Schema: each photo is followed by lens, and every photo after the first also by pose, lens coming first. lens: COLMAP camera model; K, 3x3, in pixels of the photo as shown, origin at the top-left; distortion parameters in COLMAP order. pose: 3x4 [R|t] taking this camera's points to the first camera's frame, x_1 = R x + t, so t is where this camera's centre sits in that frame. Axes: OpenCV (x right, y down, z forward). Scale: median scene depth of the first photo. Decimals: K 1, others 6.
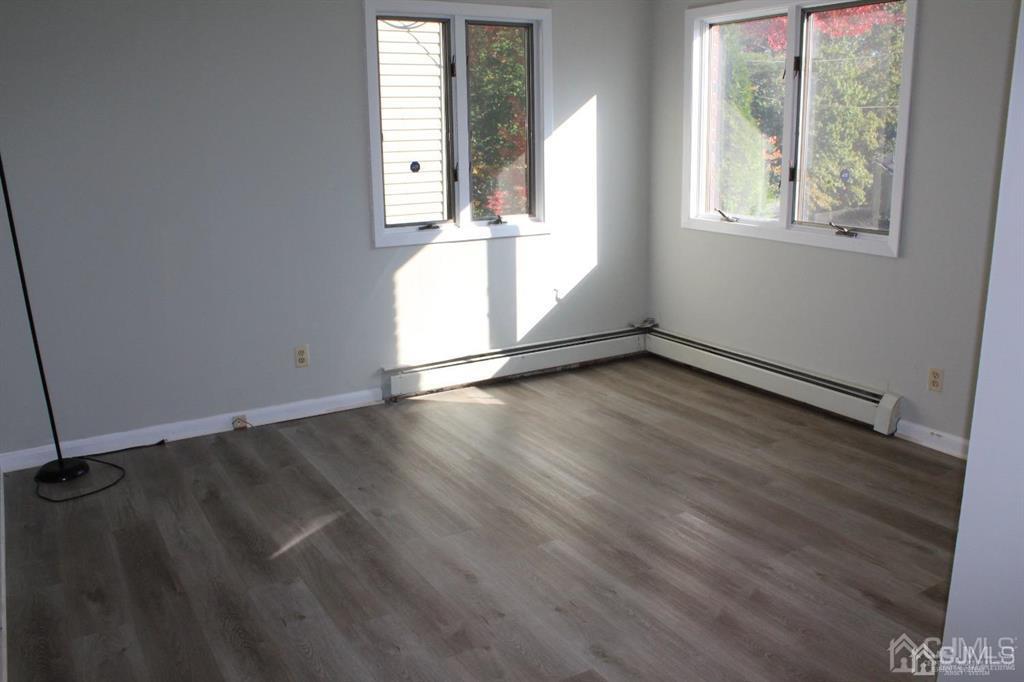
lens RADIAL K [[852.6, 0, 517.9], [0, 852.6, 342.4], [0, 0, 1]] dist [-0.165334, 0.163196]
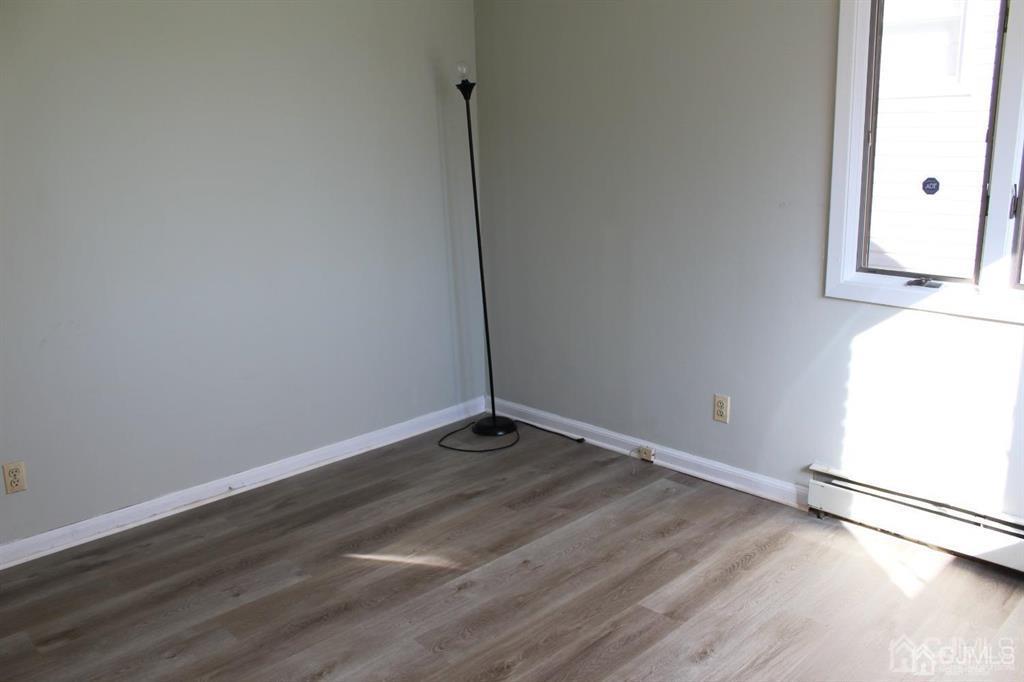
lens RADIAL K [[855.2, 0, 517.0], [0, 855.2, 342.6], [0, 0, 1]] dist [-0.167540, 0.152903]
pose [[0.216305, 0.242797, -0.945654, 0.537405], [-0.213394, 0.956923, 0.196879, -0.192911], [0.952720, 0.159211, 0.258798, 0.723741]]
